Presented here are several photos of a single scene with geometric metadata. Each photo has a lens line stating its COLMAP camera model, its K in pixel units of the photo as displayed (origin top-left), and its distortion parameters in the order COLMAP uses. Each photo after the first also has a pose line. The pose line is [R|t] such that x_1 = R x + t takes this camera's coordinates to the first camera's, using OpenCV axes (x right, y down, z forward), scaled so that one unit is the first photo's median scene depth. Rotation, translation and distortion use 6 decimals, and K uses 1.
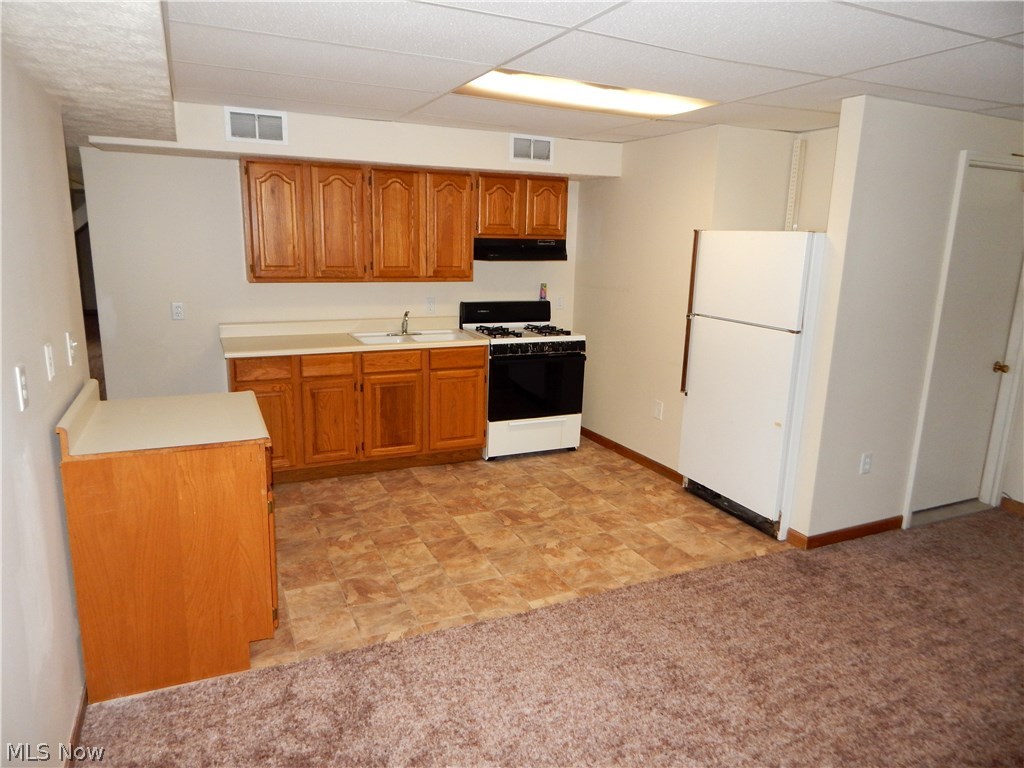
lens RADIAL K [[674.8, 0, 512.5], [0, 674.8, 385.4], [0, 0, 1]] dist [0.004921, -0.005296]
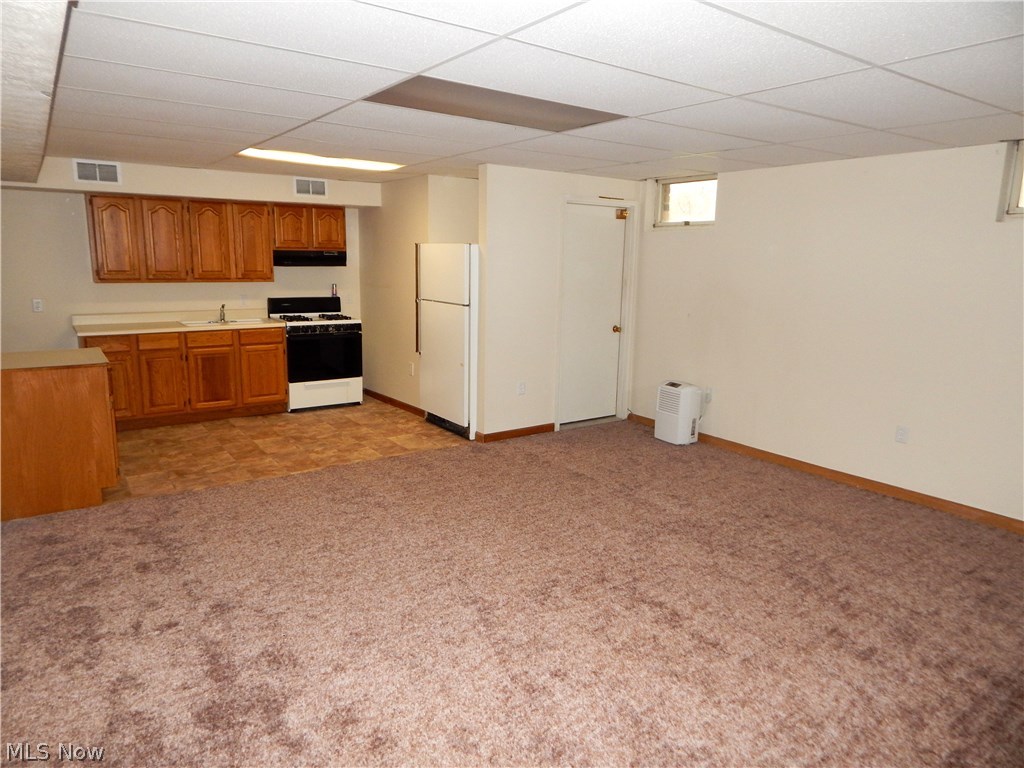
lens RADIAL K [[674.8, 0, 513.2], [0, 674.8, 381.3], [0, 0, 1]] dist [0.004921, -0.005296]
pose [[0.983333, -0.040991, 0.177132, 0.190543], [0.046348, 0.998582, -0.026206, 0.120524], [-0.175807, 0.033979, 0.983838, -0.484163]]
